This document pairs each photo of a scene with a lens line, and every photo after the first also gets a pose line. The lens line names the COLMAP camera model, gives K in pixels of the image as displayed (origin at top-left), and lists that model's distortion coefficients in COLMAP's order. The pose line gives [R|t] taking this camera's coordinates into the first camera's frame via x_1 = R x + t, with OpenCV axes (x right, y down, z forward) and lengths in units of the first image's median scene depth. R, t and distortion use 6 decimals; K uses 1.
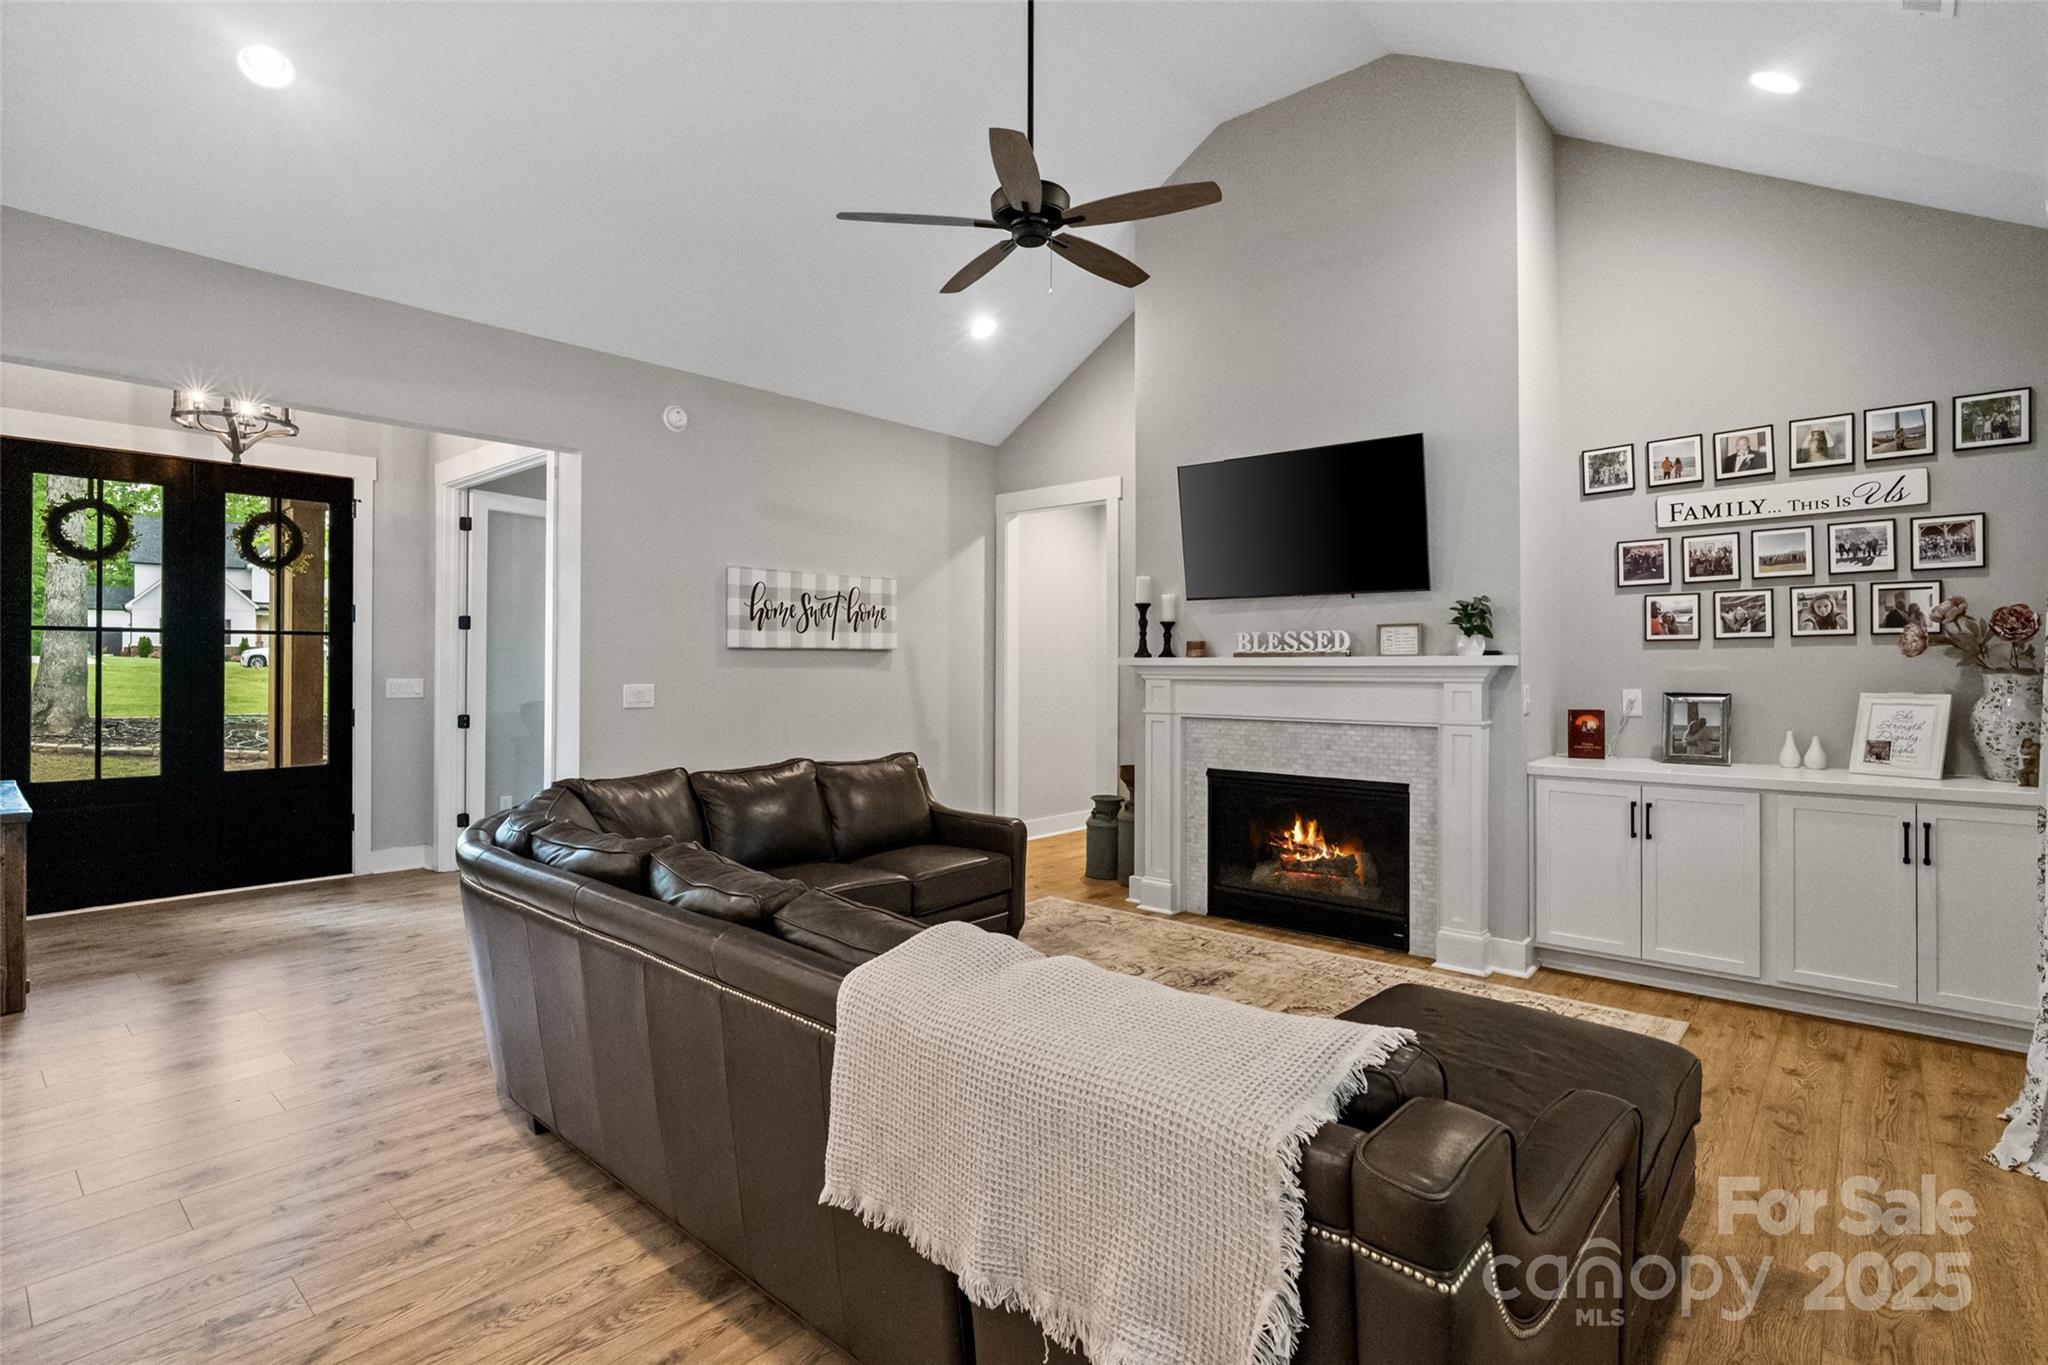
lens RADIAL K [[993.0, 0, 1024.8], [0, 993.0, 652.4], [0, 0, 1]] dist [-0.003655, 0.000774]
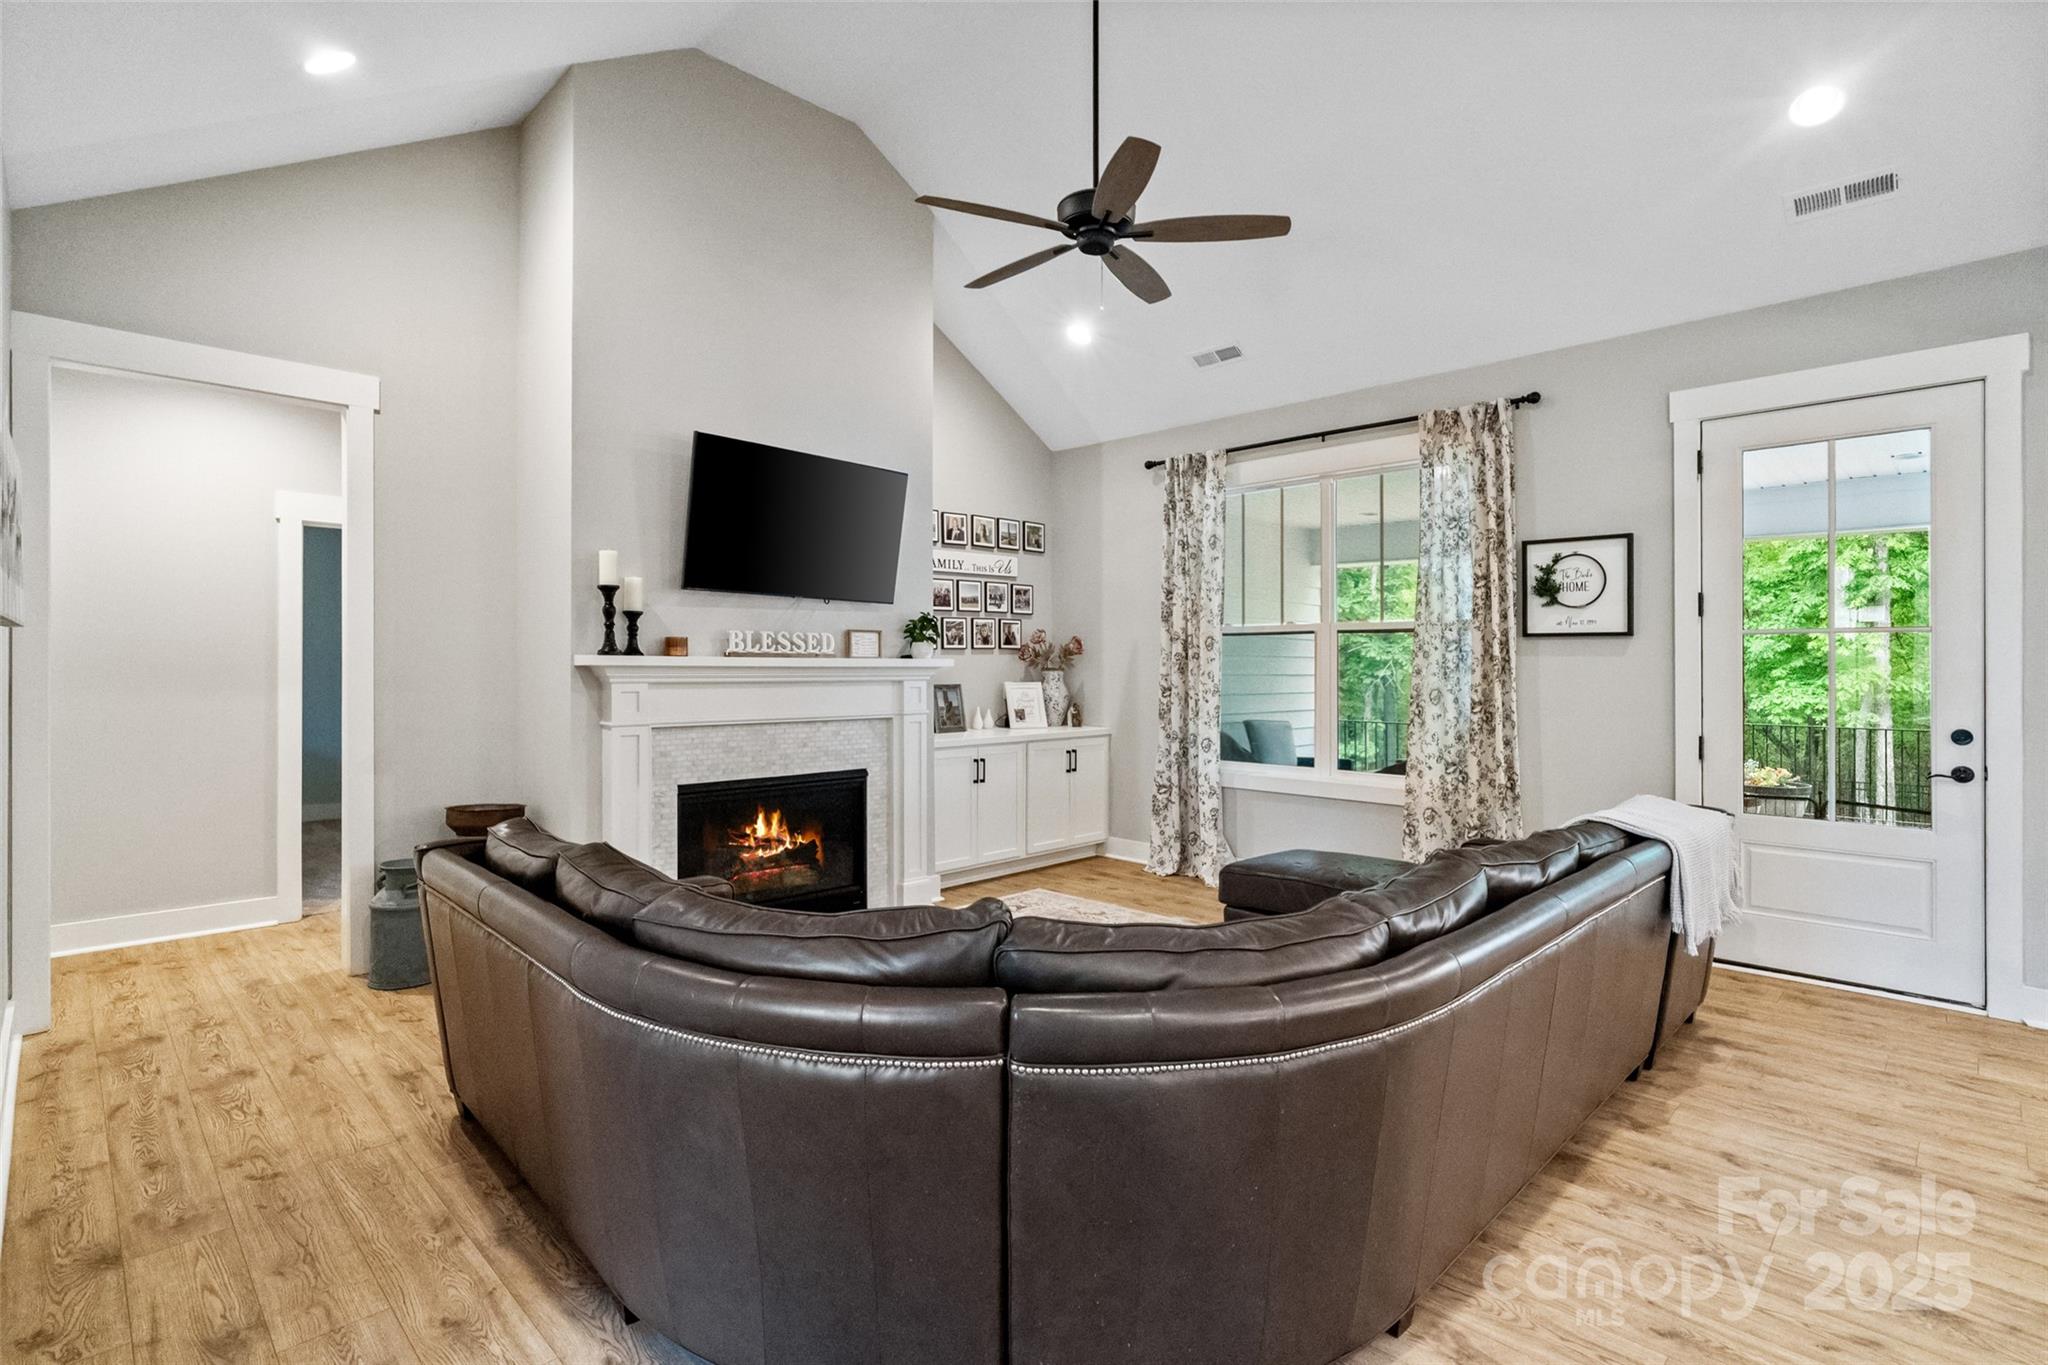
lens RADIAL K [[973.2, 0, 1018.7], [0, 973.2, 663.0], [0, 0, 1]] dist [-0.002107, 0.000058]
pose [[0.066050, 0.002448, 0.997813, -0.770134], [-0.017481, 0.999846, -0.001296, 0.007919], [-0.997663, -0.017358, 0.066083, 0.784798]]
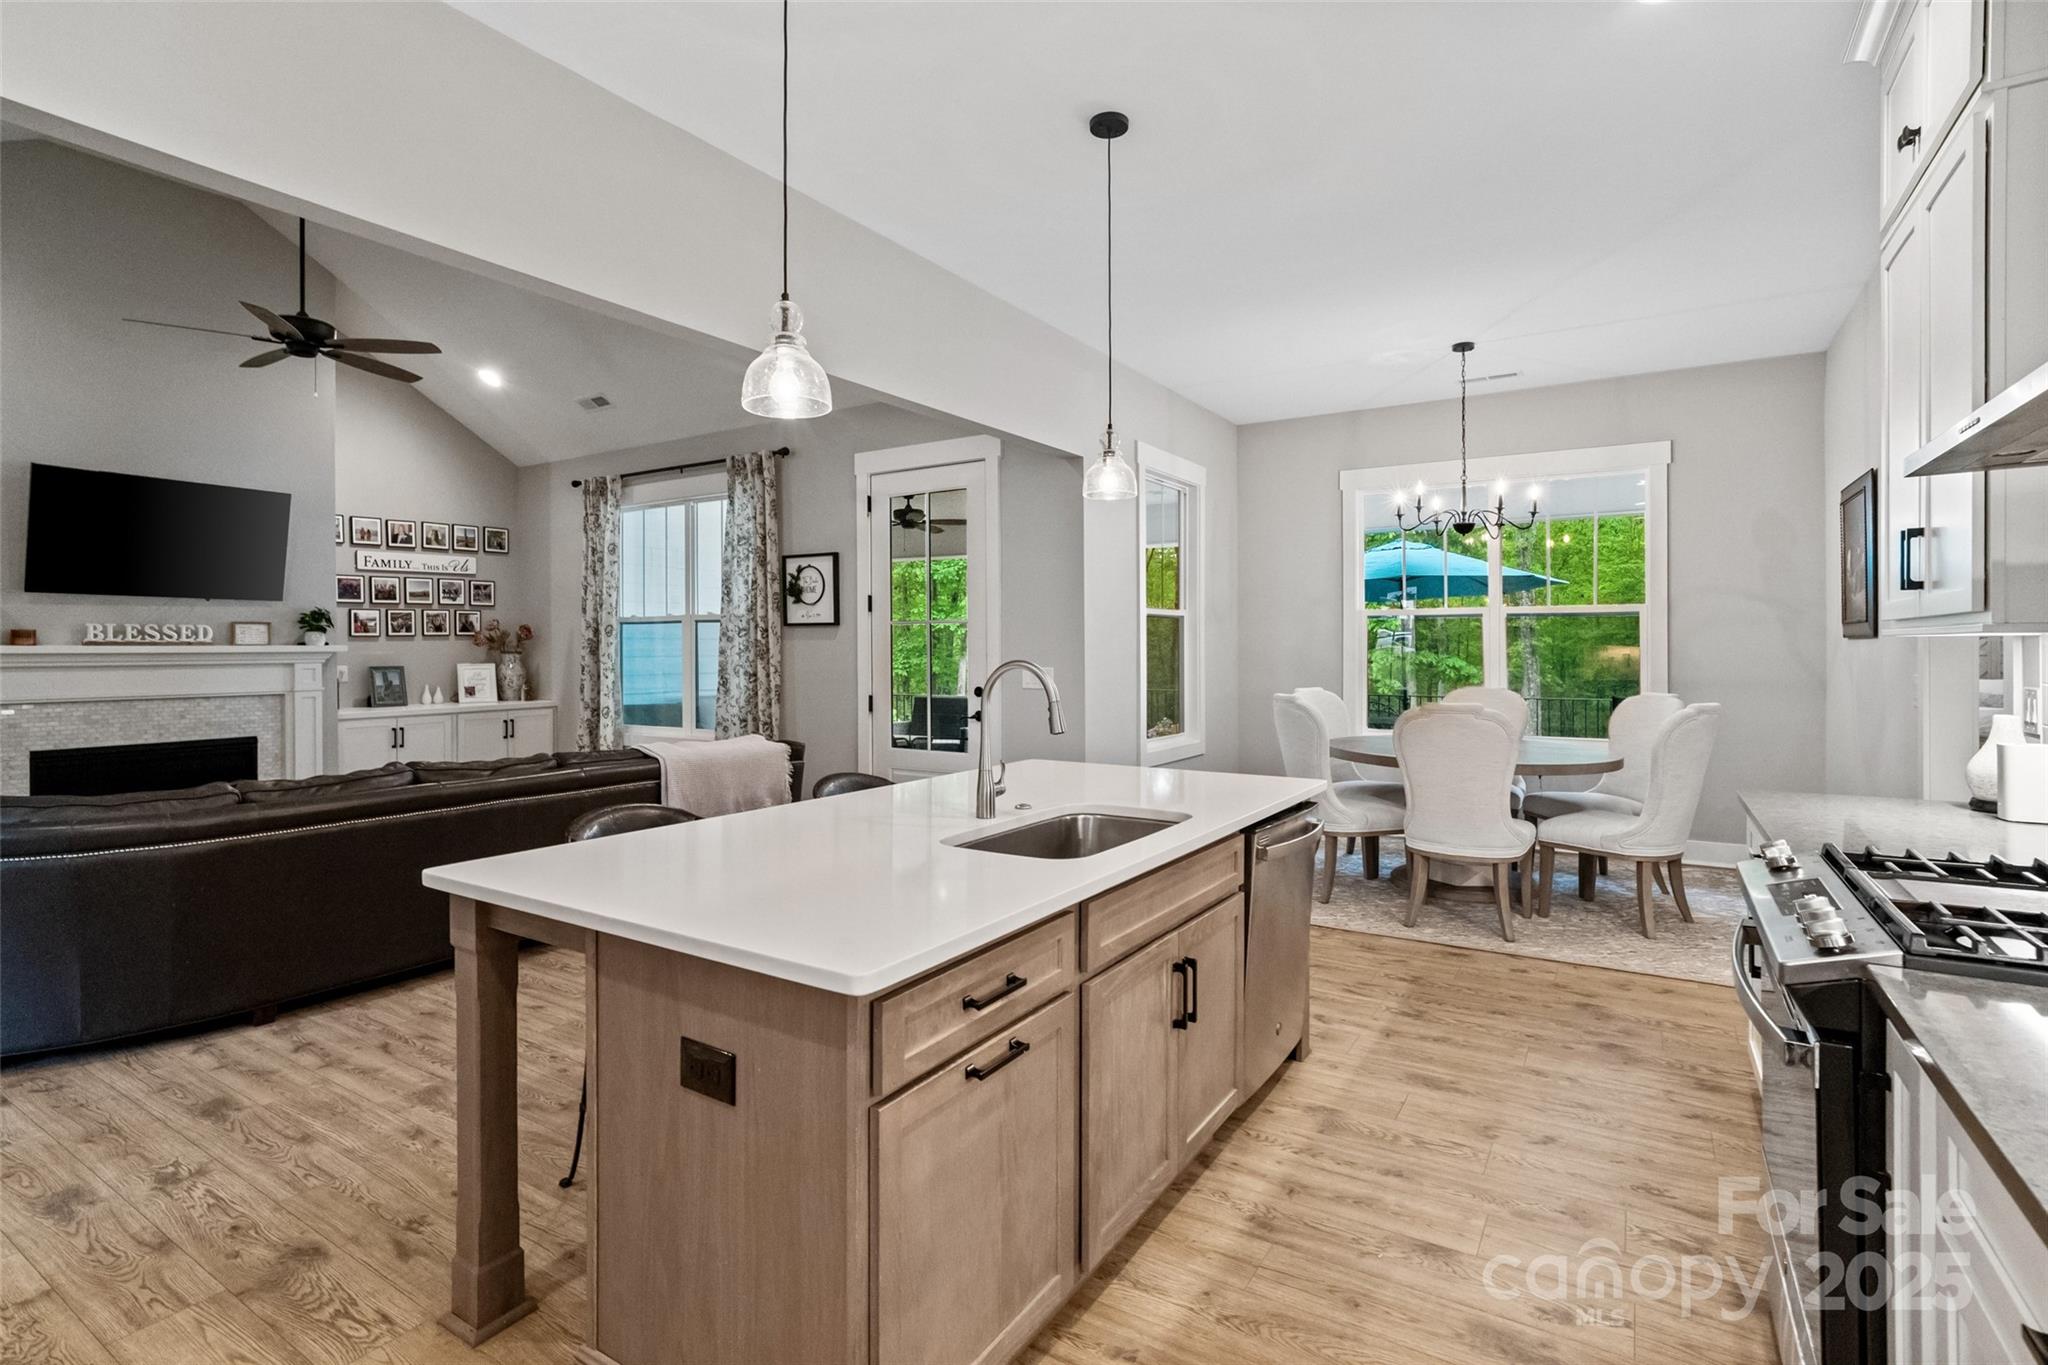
lens RADIAL K [[972.5, 0, 997.2], [0, 972.5, 645.8], [0, 0, 1]] dist [-0.001345, 0.000386]
pose [[-0.140473, 0.000901, 0.990084, -1.174506], [-0.009046, 0.999957, -0.002193, -0.002064], [-0.990043, -0.009264, -0.140459, 0.164229]]
